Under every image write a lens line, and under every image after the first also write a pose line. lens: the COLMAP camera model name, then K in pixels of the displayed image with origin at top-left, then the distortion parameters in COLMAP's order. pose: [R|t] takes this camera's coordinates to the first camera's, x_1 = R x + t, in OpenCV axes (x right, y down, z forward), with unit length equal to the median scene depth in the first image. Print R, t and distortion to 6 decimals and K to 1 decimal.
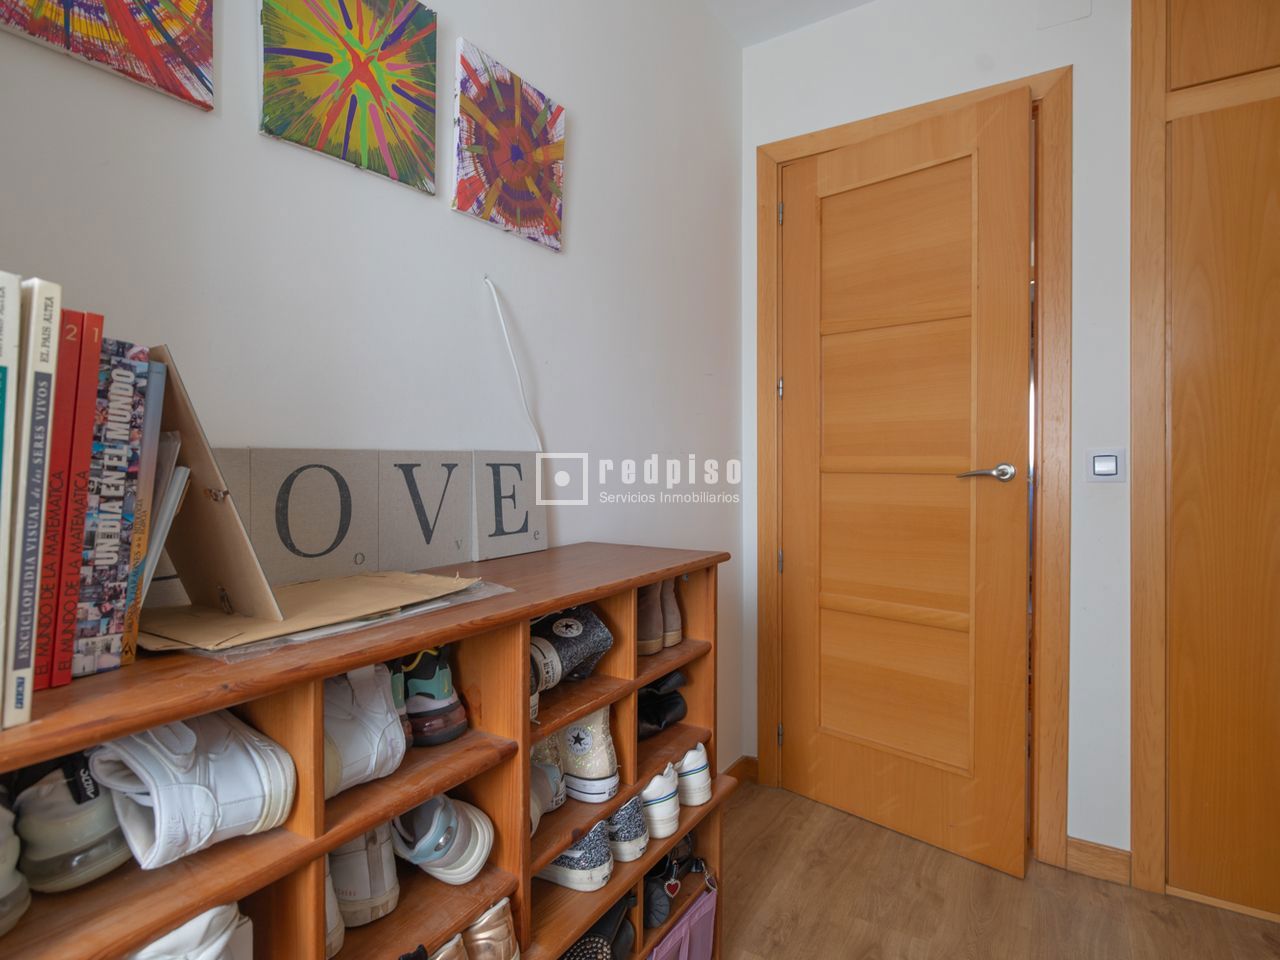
lens RADIAL K [[676.6, 0, 642.8], [0, 676.6, 464.4], [0, 0, 1]] dist [-0.004024, 0.000315]
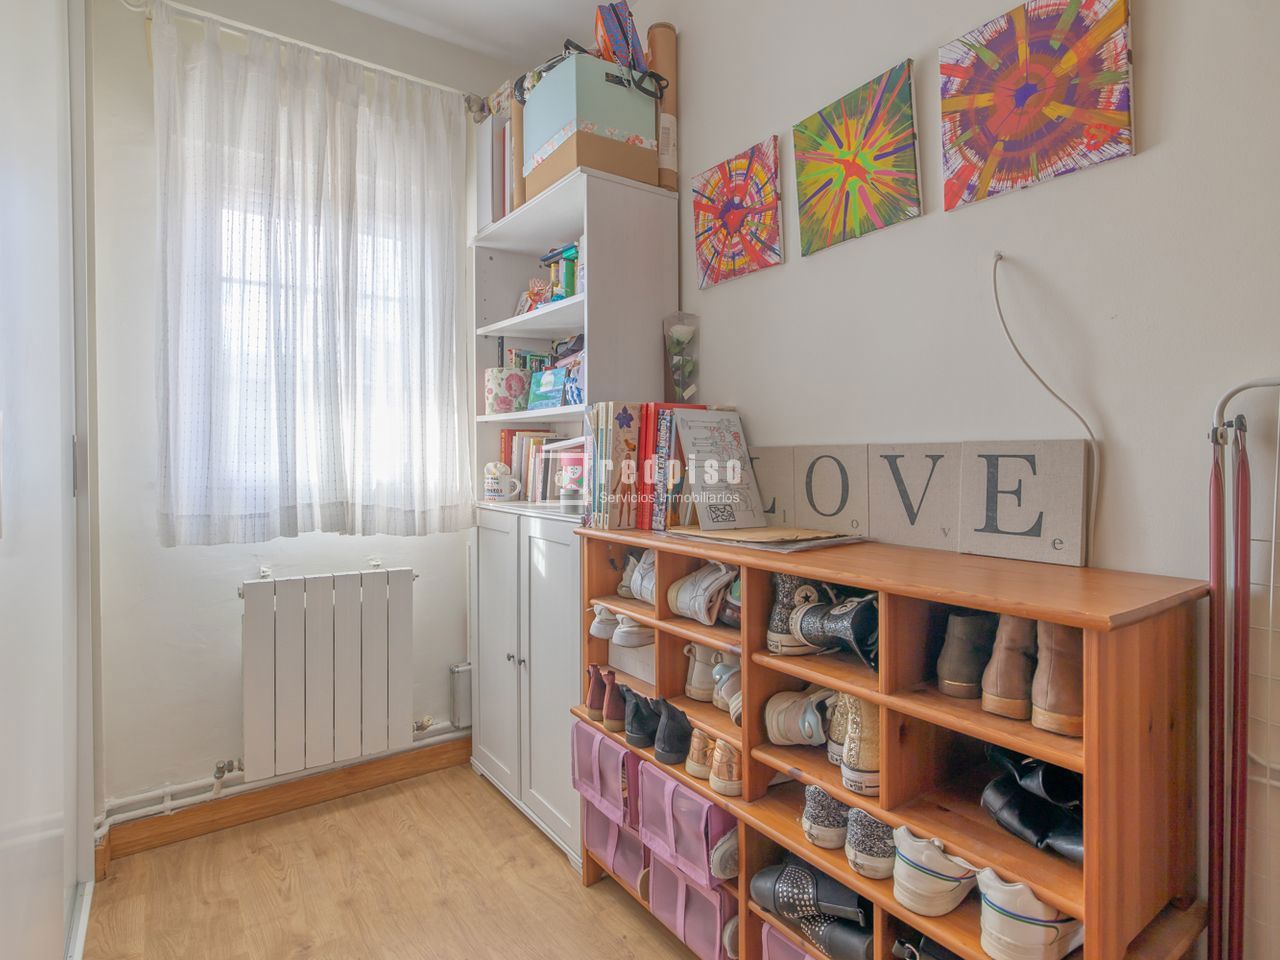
lens RADIAL K [[676.6, 0, 642.8], [0, 676.6, 464.4], [0, 0, 1]] dist [-0.004024, 0.000315]
pose [[-0.376650, 0.016006, -0.926217, 0.867669], [-0.000227, 0.999849, 0.017371, -0.004512], [0.926355, 0.006754, -0.376590, 0.953794]]
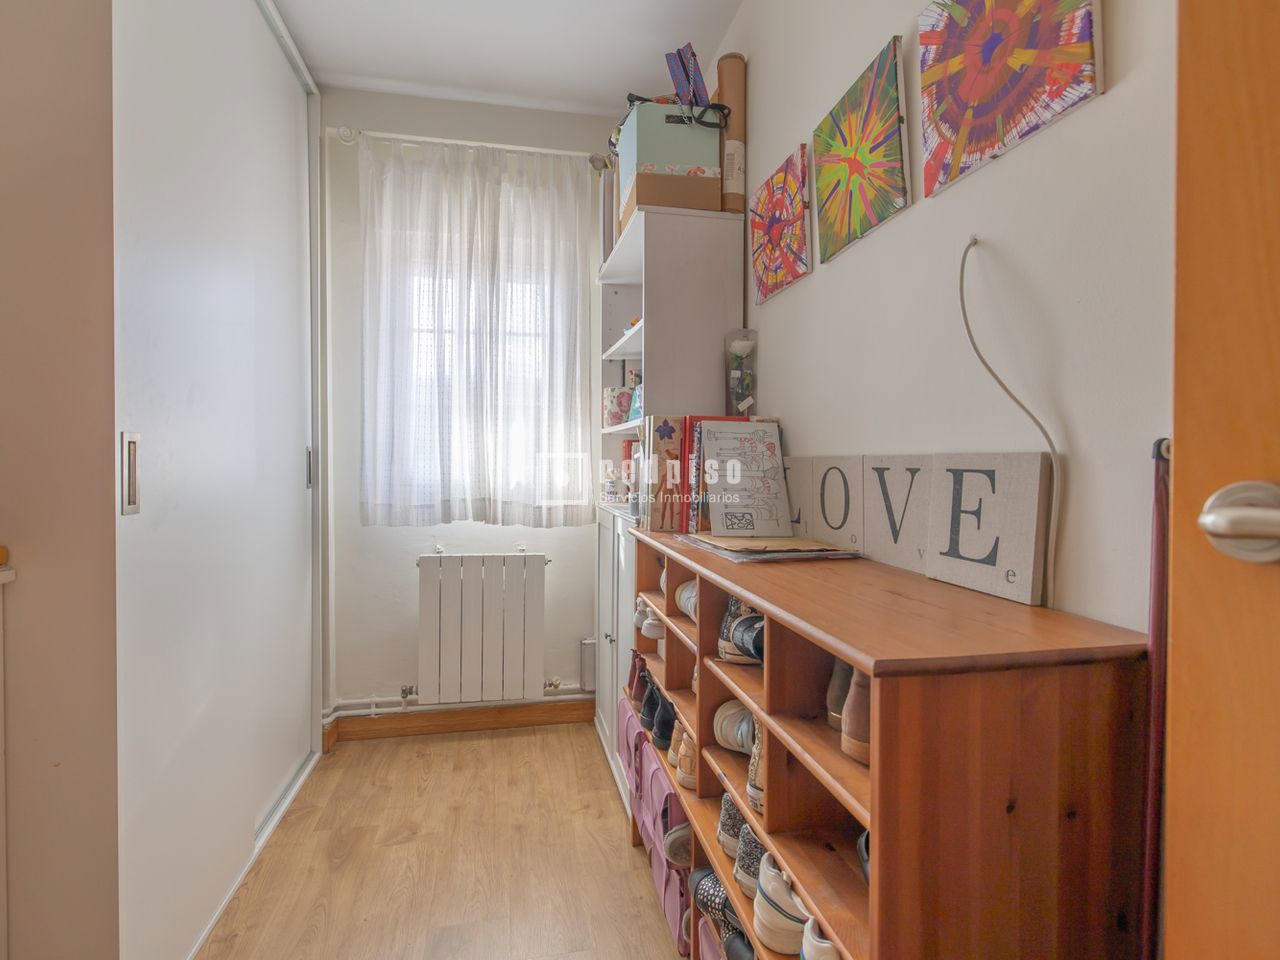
lens RADIAL K [[609.3, 0, 633.6], [0, 609.3, 475.3], [0, 0, 1]] dist [0.000381, 0.000233]
pose [[-0.719666, 0.014258, -0.694174, 0.606965], [-0.007674, 0.999565, 0.028485, -0.012426], [0.694278, 0.025827, -0.719244, 1.325422]]
